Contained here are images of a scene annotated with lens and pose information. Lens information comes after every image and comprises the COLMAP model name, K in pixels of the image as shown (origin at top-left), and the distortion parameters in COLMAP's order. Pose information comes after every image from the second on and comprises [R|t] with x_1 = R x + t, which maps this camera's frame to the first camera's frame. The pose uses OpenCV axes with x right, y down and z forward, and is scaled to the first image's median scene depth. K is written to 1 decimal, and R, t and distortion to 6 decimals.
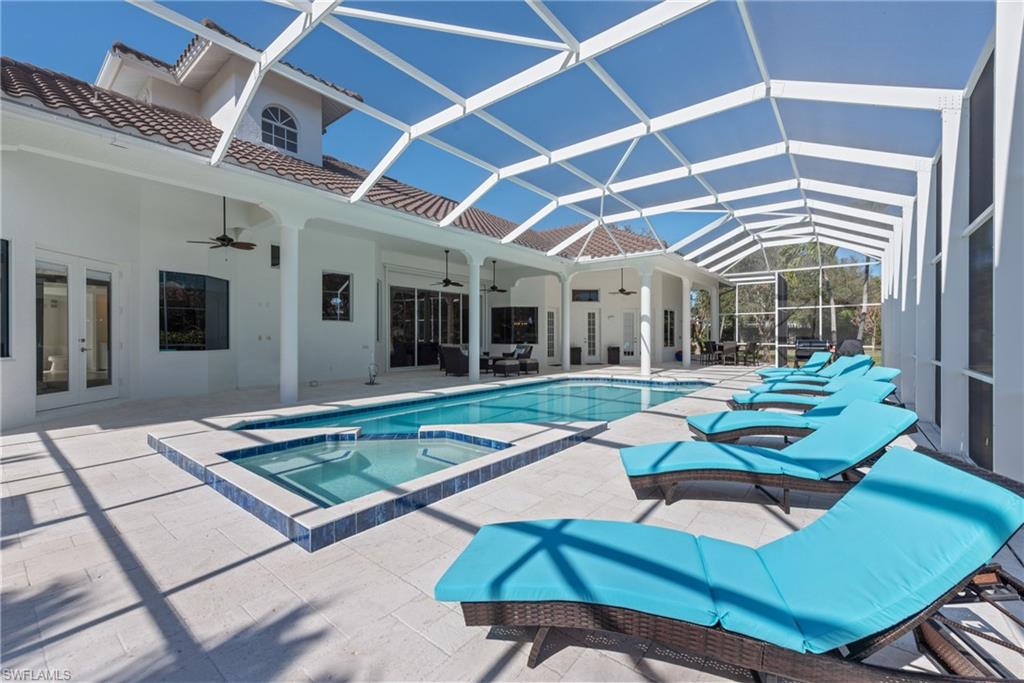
lens RADIAL K [[413.8, 0, 508.6], [0, 413.8, 338.0], [0, 0, 1]] dist [0.000524, 0.000053]
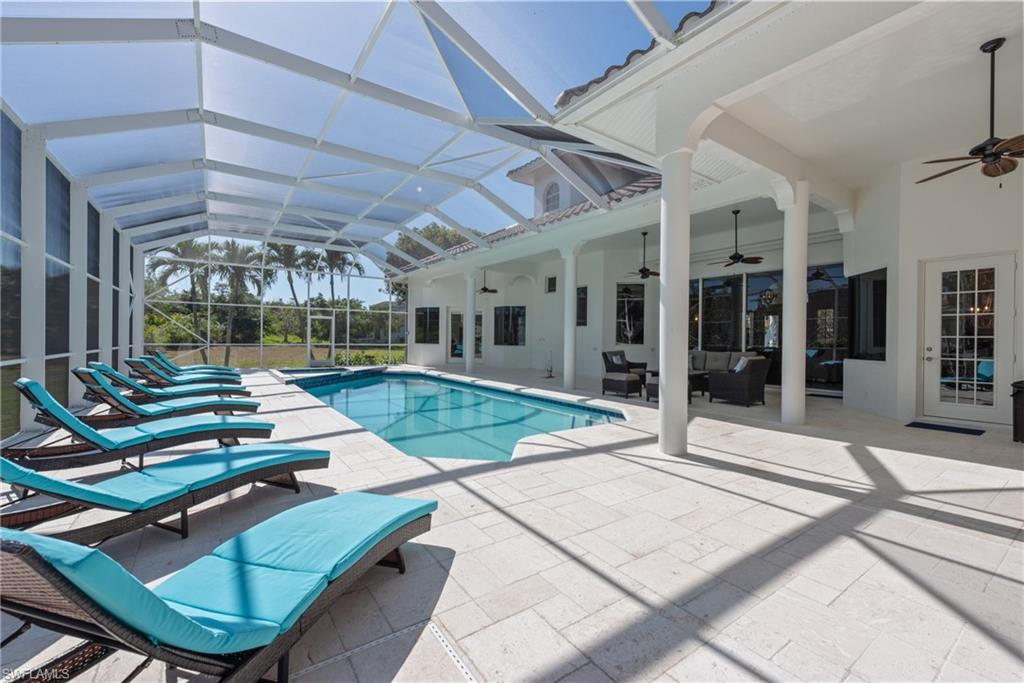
lens RADIAL K [[413.8, 0, 508.6], [0, 413.8, 338.0], [0, 0, 1]] dist [0.000524, 0.000053]
pose [[-0.298240, -0.000232, -0.954491, 0.899508], [-0.015710, 0.999866, 0.004666, -0.009396], [0.954361, 0.016387, -0.298204, 1.278142]]
